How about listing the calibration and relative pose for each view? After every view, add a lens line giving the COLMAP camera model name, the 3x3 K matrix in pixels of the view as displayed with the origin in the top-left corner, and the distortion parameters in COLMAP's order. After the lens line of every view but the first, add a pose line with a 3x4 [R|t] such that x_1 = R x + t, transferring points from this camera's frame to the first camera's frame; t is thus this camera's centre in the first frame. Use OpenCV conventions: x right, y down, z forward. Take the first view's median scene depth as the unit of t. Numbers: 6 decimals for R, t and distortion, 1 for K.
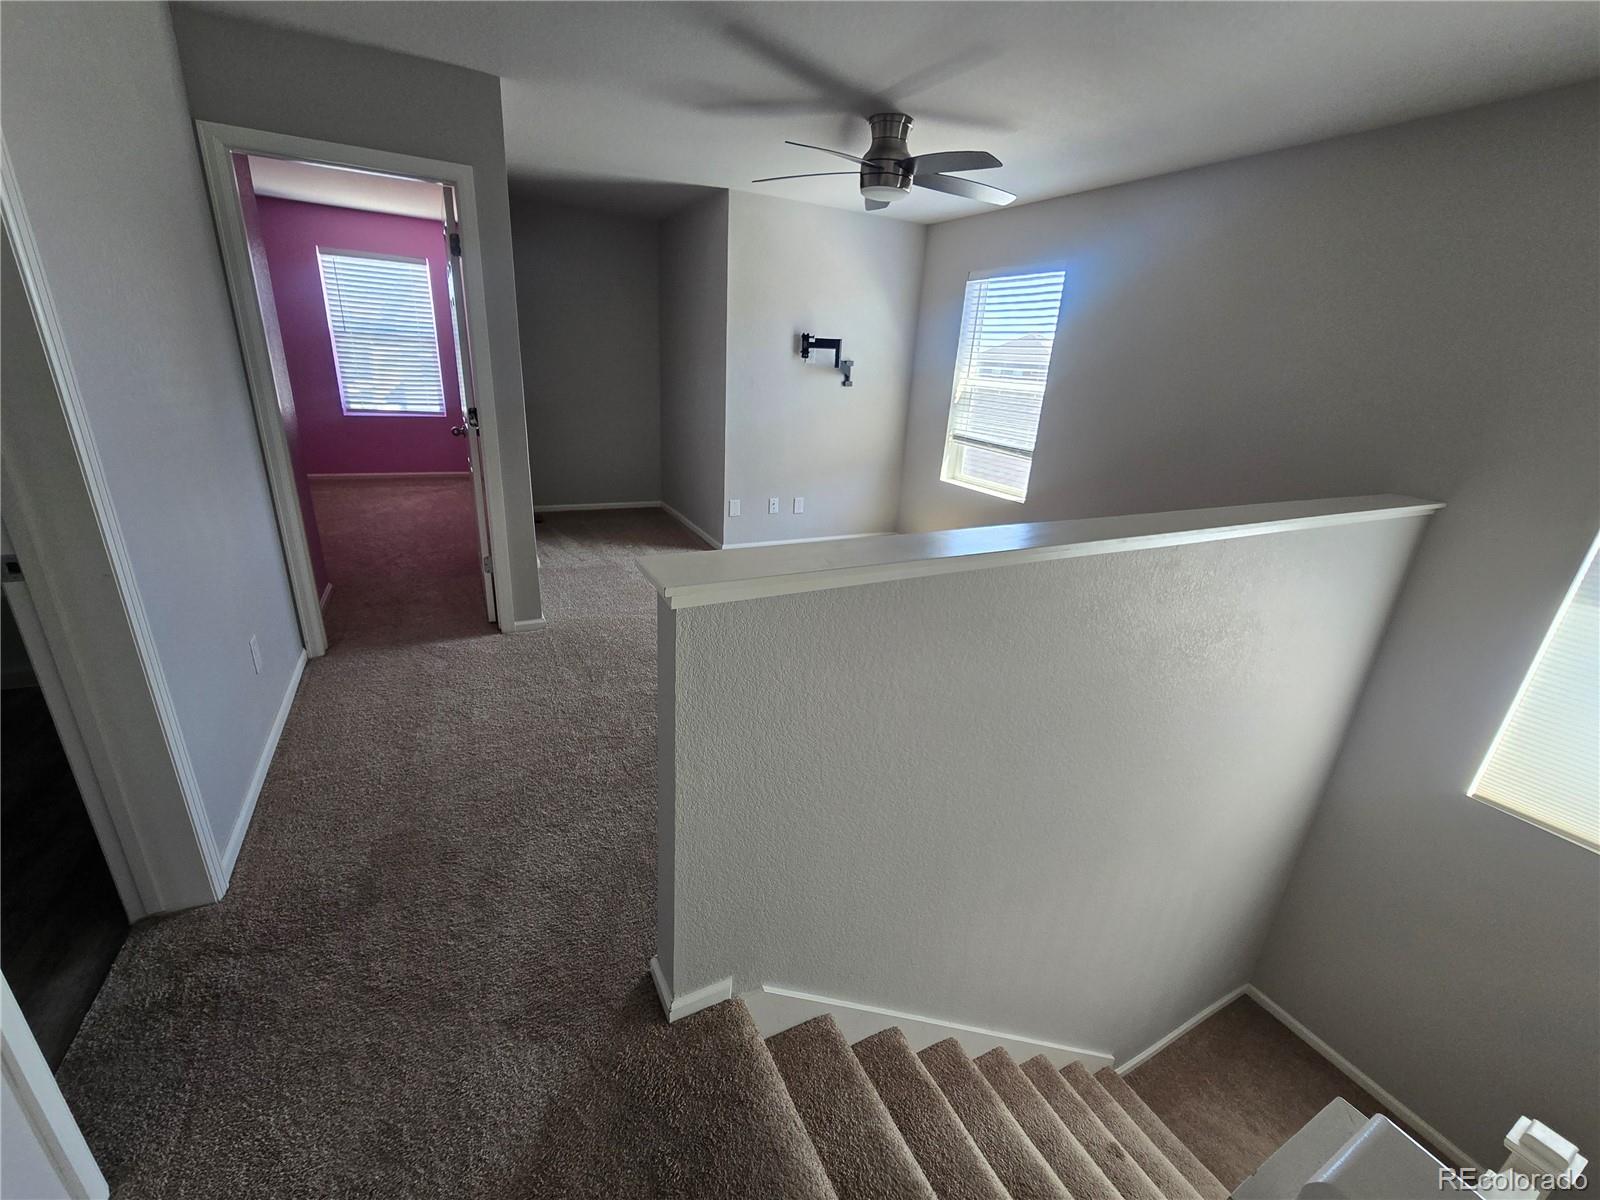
lens RADIAL K [[656.6, 0, 805.4], [0, 656.6, 599.0], [0, 0, 1]] dist [-0.012287, 0.006278]
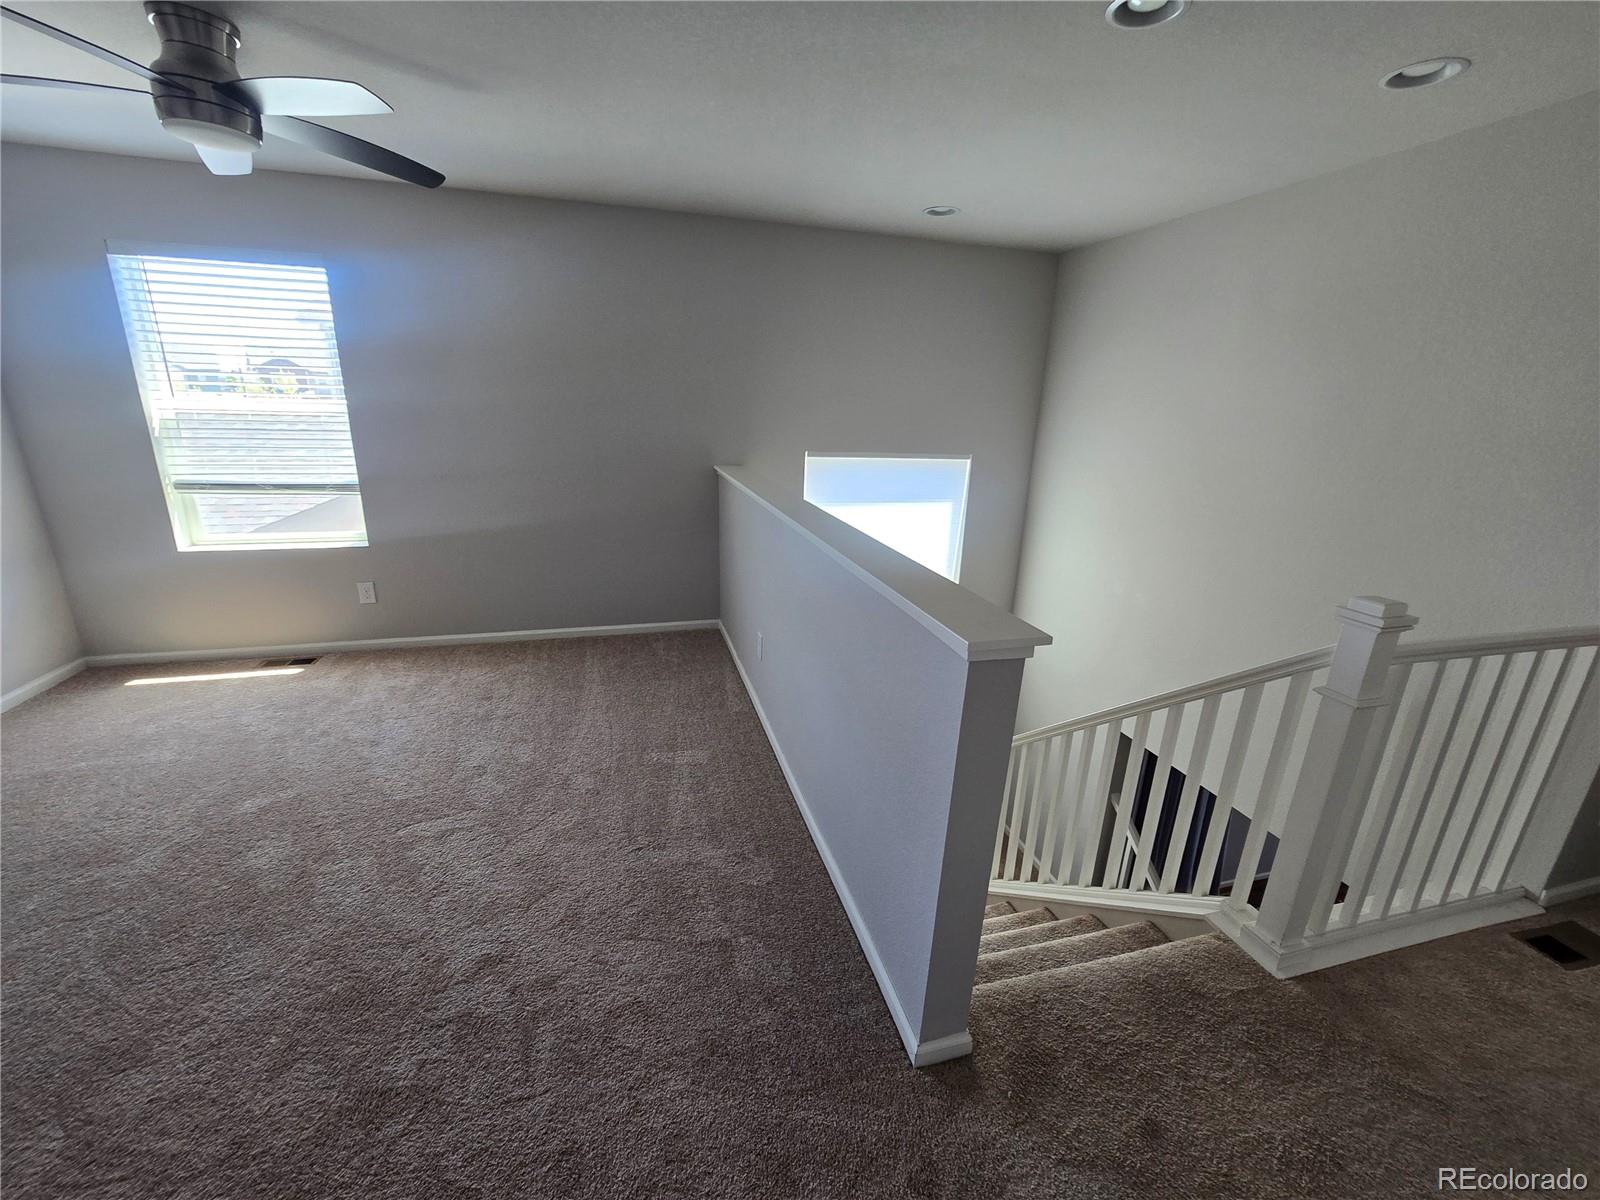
lens RADIAL K [[656.6, 0, 805.4], [0, 656.6, 599.0], [0, 0, 1]] dist [-0.012287, 0.006278]
pose [[0.228999, -0.349317, 0.908591, -0.323896], [0.317837, 0.909069, 0.269395, -0.133693], [-0.920076, 0.227093, 0.319202, 0.243080]]
